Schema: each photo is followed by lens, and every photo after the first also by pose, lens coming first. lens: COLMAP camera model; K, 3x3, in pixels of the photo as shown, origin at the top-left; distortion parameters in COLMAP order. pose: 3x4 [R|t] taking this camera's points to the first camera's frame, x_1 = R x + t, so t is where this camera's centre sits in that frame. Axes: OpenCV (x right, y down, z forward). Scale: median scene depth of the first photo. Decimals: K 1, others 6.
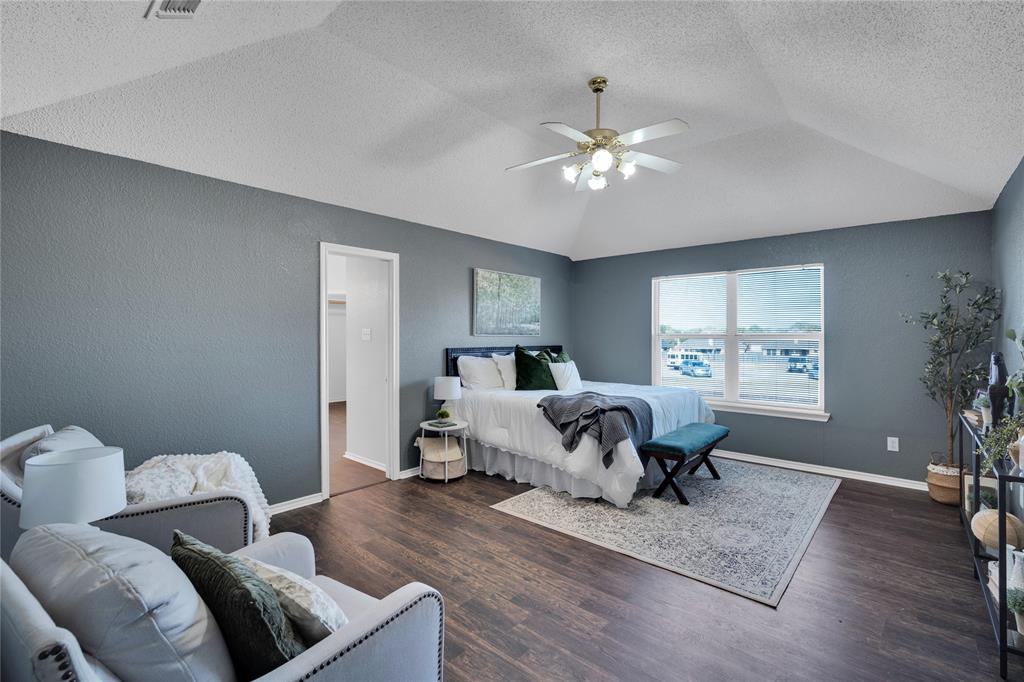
lens RADIAL K [[458.7, 0, 510.2], [0, 458.7, 339.4], [0, 0, 1]] dist [-0.009976, 0.003864]
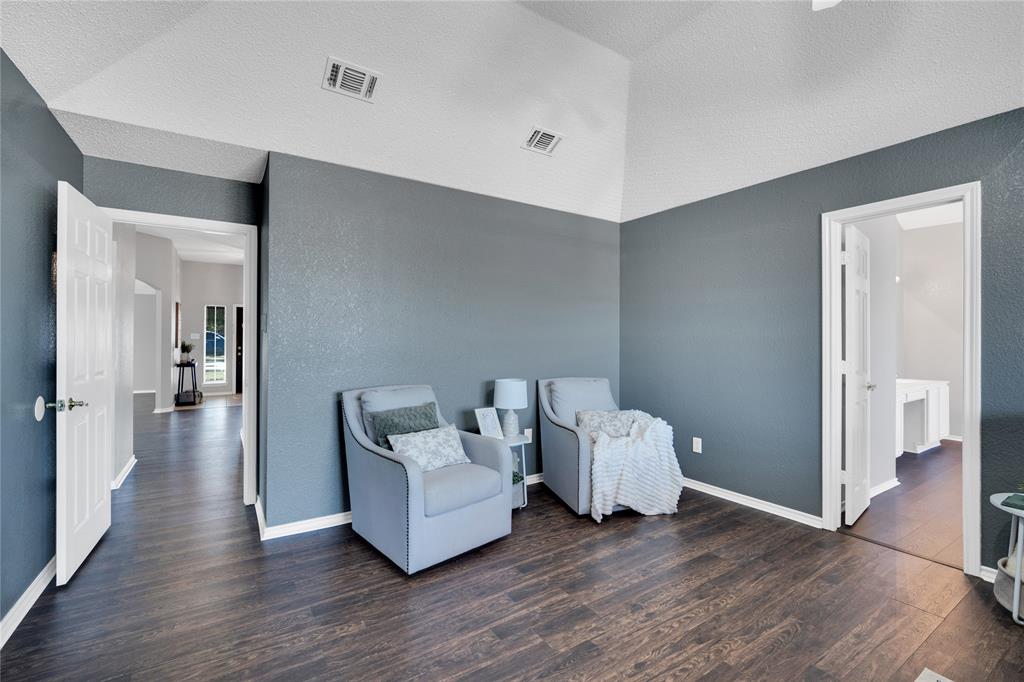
lens RADIAL K [[446.1, 0, 513.5], [0, 446.1, 339.4], [0, 0, 1]] dist [-0.010468, 0.000893]
pose [[-0.261189, -0.004933, -0.965275, 0.578444], [-0.015141, 0.999885, -0.001013, 0.026646], [0.965169, 0.014351, -0.261234, 0.773362]]
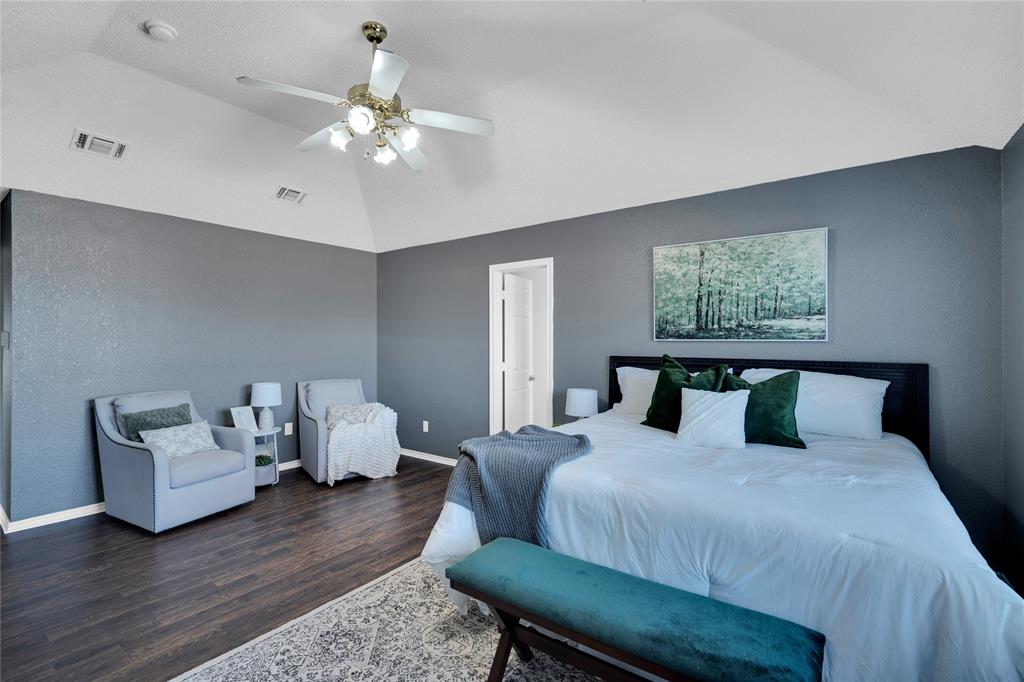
lens RADIAL K [[458.7, 0, 510.2], [0, 458.7, 339.4], [0, 0, 1]] dist [-0.009976, 0.003864]
pose [[0.085900, -0.003074, -0.996299, 0.961467], [-0.008696, 0.999955, -0.003835, -0.008357], [0.996266, 0.008993, 0.085869, 1.092987]]
